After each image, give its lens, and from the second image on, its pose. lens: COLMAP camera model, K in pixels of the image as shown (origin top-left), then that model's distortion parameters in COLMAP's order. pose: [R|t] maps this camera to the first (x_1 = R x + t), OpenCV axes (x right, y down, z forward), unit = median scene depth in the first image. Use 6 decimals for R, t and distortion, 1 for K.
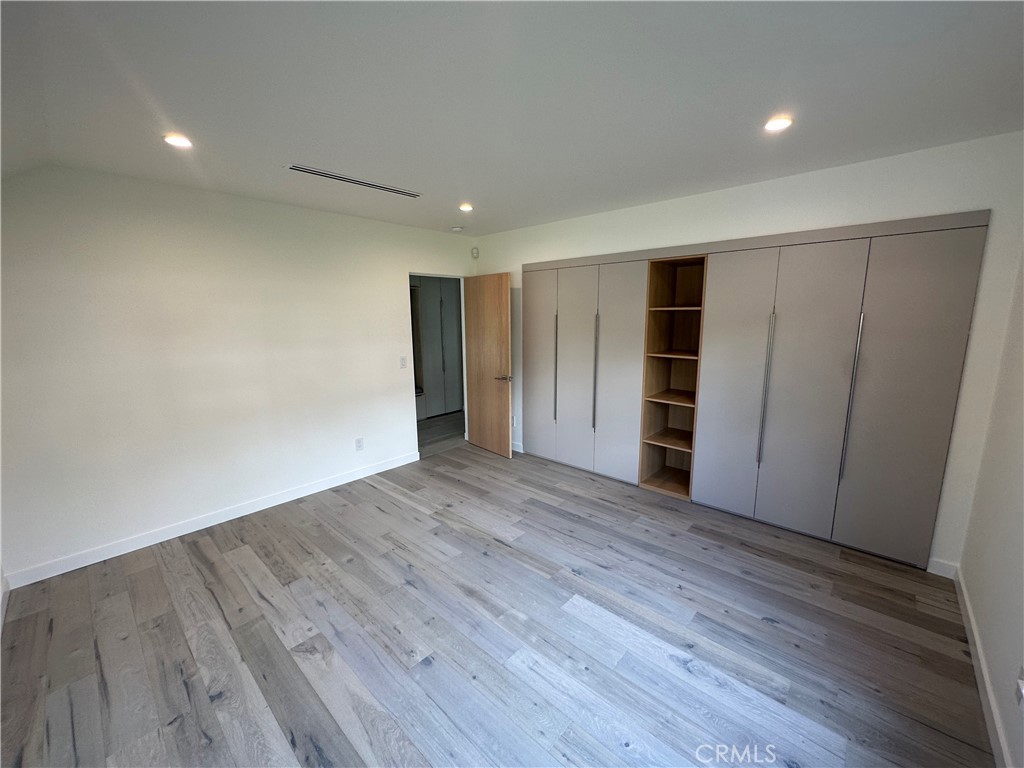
lens RADIAL K [[408.6, 0, 512.0], [0, 408.6, 384.0], [0, 0, 1]] dist [0.001057, 0.000212]
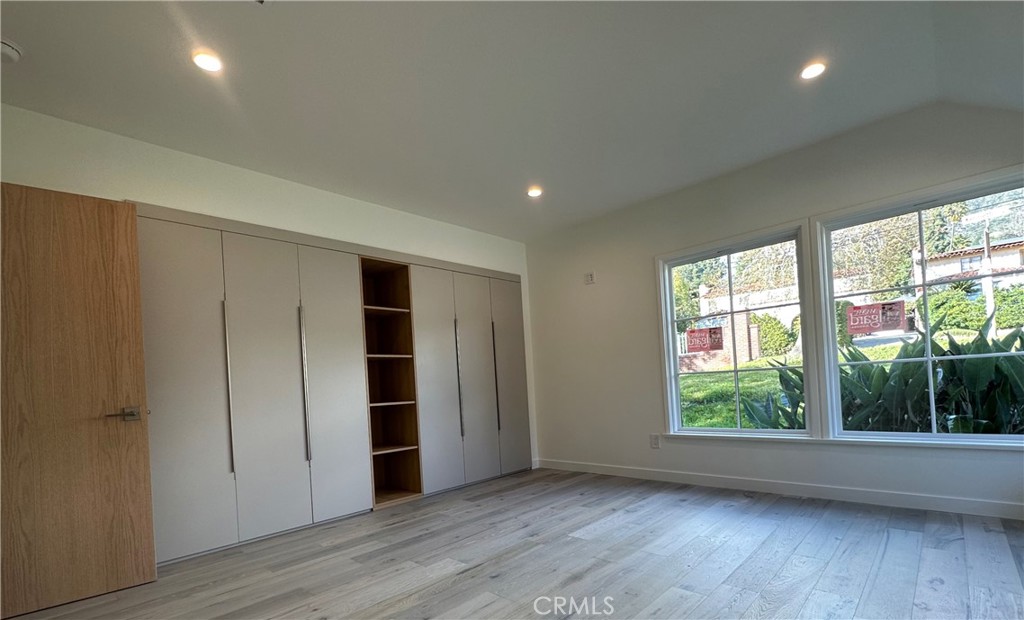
lens RADIAL K [[459.8, 0, 511.6], [0, 459.8, 378.6], [0, 0, 1]] dist [-0.002262, -0.000156]
pose [[0.025317, 0.019614, 0.999487, -0.757095], [0.229517, 0.972986, -0.024908, 0.085880], [-0.972975, 0.230030, 0.020132, 0.745715]]
